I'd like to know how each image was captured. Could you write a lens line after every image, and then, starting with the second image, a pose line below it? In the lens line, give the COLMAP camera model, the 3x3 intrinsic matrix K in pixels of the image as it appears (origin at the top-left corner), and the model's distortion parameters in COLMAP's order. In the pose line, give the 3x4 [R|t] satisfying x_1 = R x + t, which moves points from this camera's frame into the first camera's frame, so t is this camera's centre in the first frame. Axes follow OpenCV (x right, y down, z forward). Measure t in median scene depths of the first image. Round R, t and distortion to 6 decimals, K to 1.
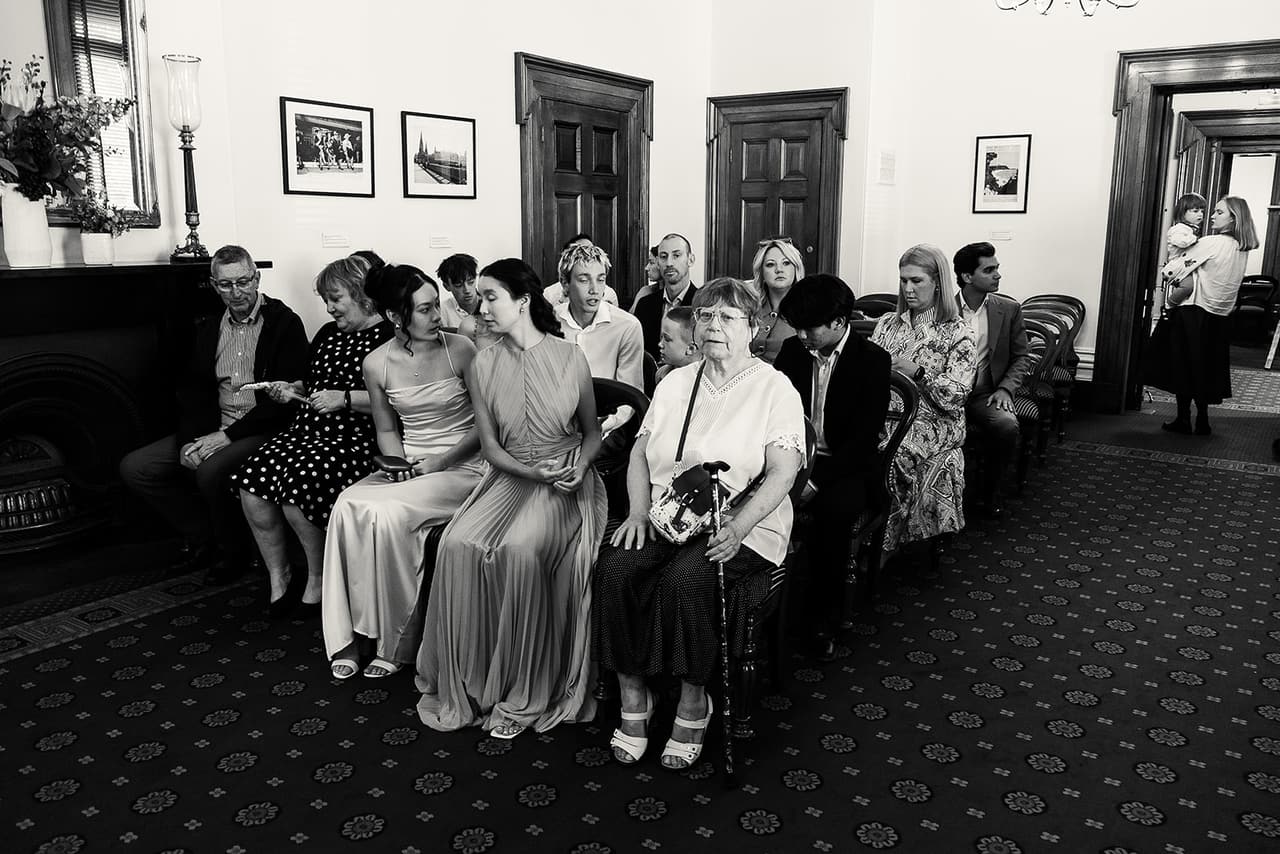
lens RADIAL K [[1117.6, 0, 640.0], [0, 1117.6, 427.0], [0, 0, 1]] dist [-0.012376, -0.007814]
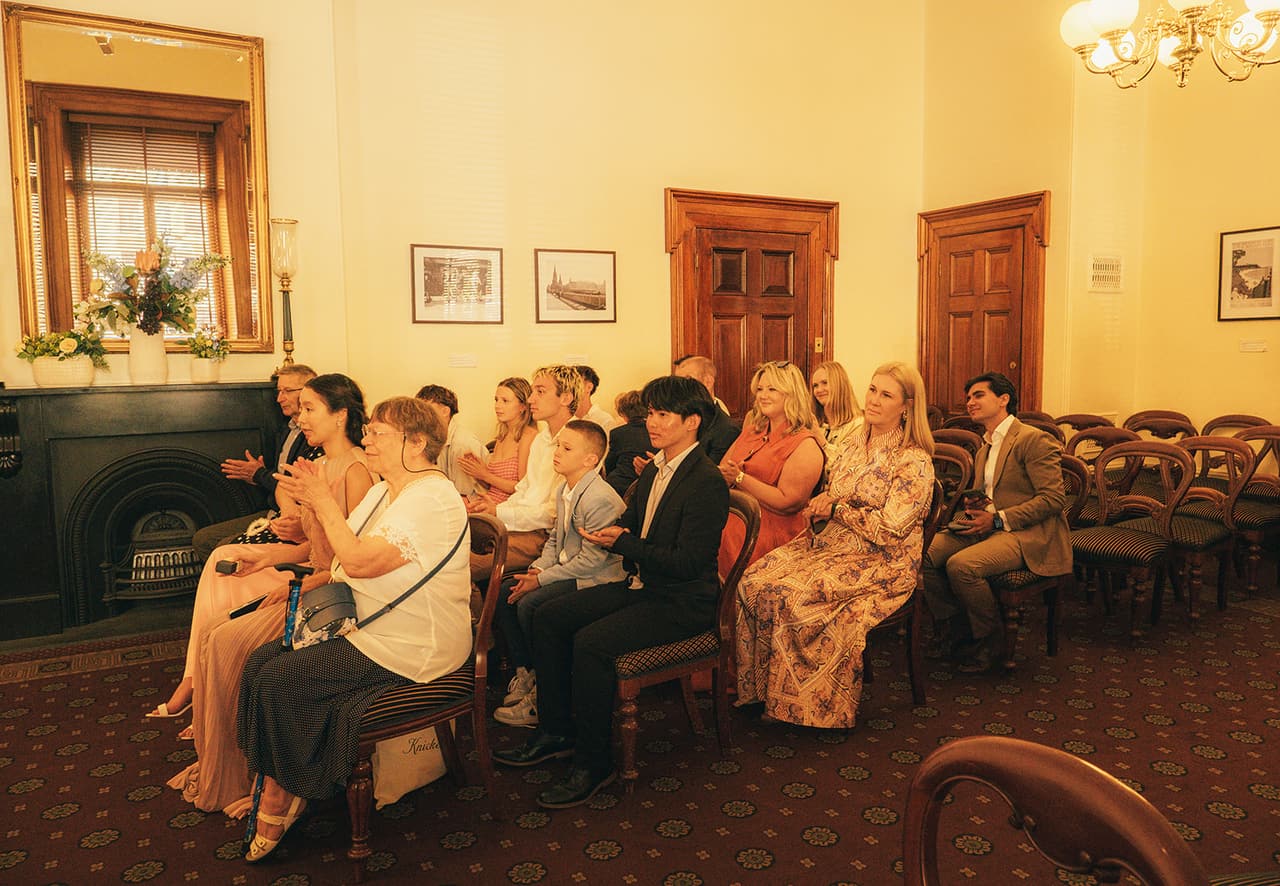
lens RADIAL K [[999.1, 0, 640.0], [0, 999.1, 443.0], [0, 0, 1]] dist [-0.018696, 0.002289]
pose [[0.871759, 0.028586, -0.489101, 0.346054], [-0.068877, 0.995533, -0.064579, -0.023703], [0.485070, 0.089986, 0.869833, 0.162139]]
